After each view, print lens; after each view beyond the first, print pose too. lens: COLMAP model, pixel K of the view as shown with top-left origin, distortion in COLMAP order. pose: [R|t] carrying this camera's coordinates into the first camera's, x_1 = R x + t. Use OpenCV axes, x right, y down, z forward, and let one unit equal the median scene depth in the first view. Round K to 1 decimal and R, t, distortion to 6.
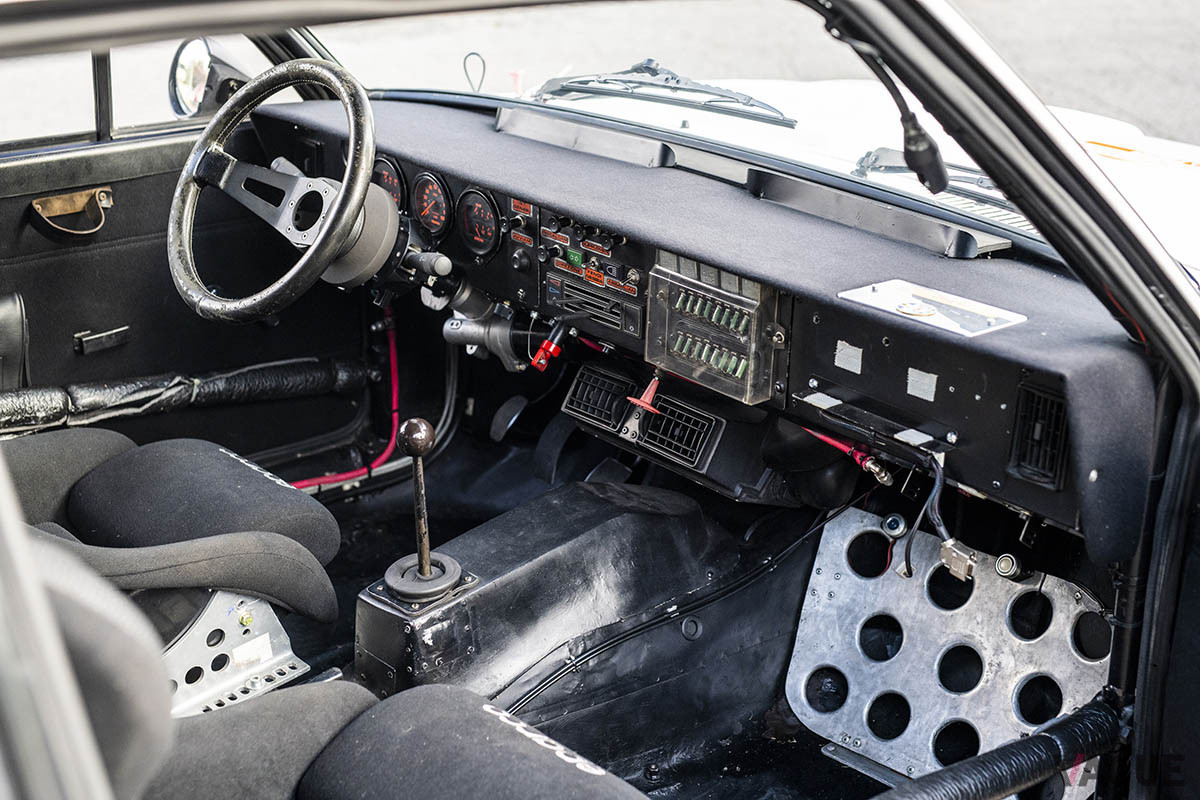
lens RADIAL K [[1783.1, 0, 599.9], [0, 1783.1, 399.8], [0, 0, 1]] dist [0.012309, 0.000000]
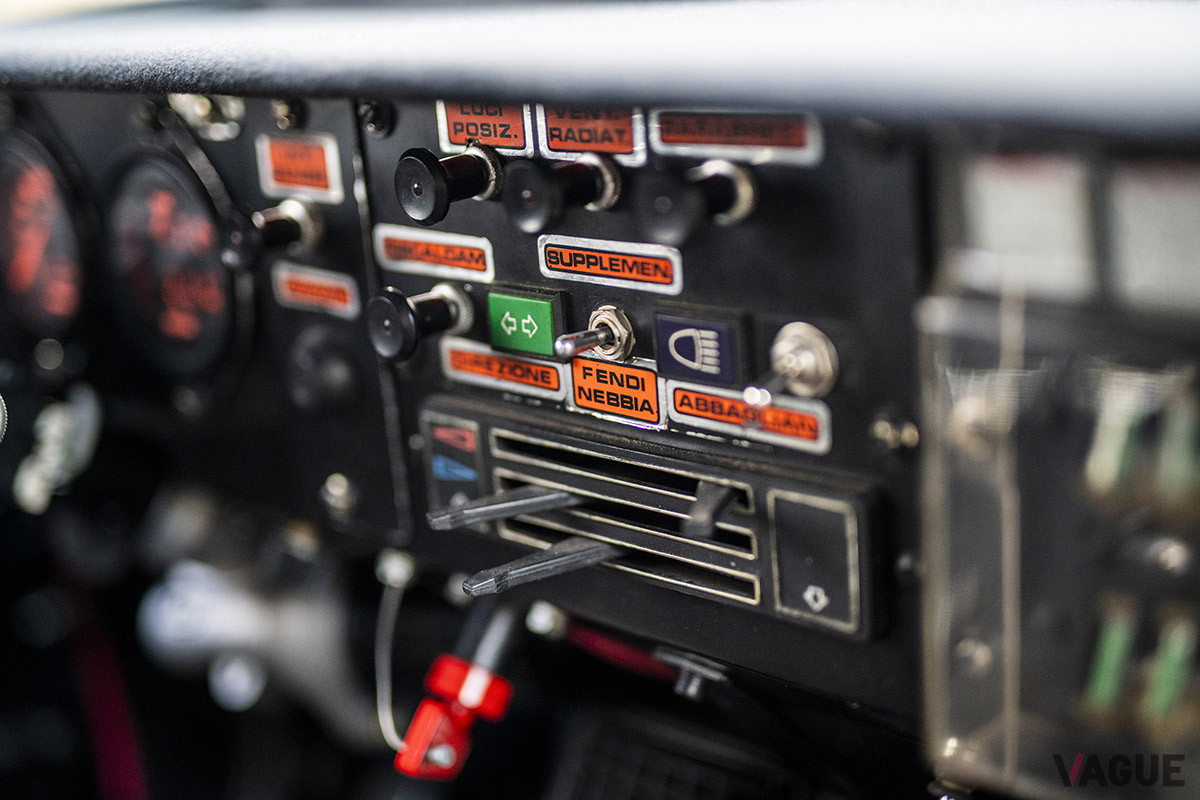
lens RADIAL K [[1783.1, 0, 600.7], [0, 1783.1, 400.5], [0, 0, 1]] dist [0.012309, 0.000000]
pose [[0.992745, -0.115792, 0.032395, -0.012362], [0.118413, 0.988287, -0.096265, -0.044538], [-0.020868, 0.099402, 0.994828, 0.753000]]
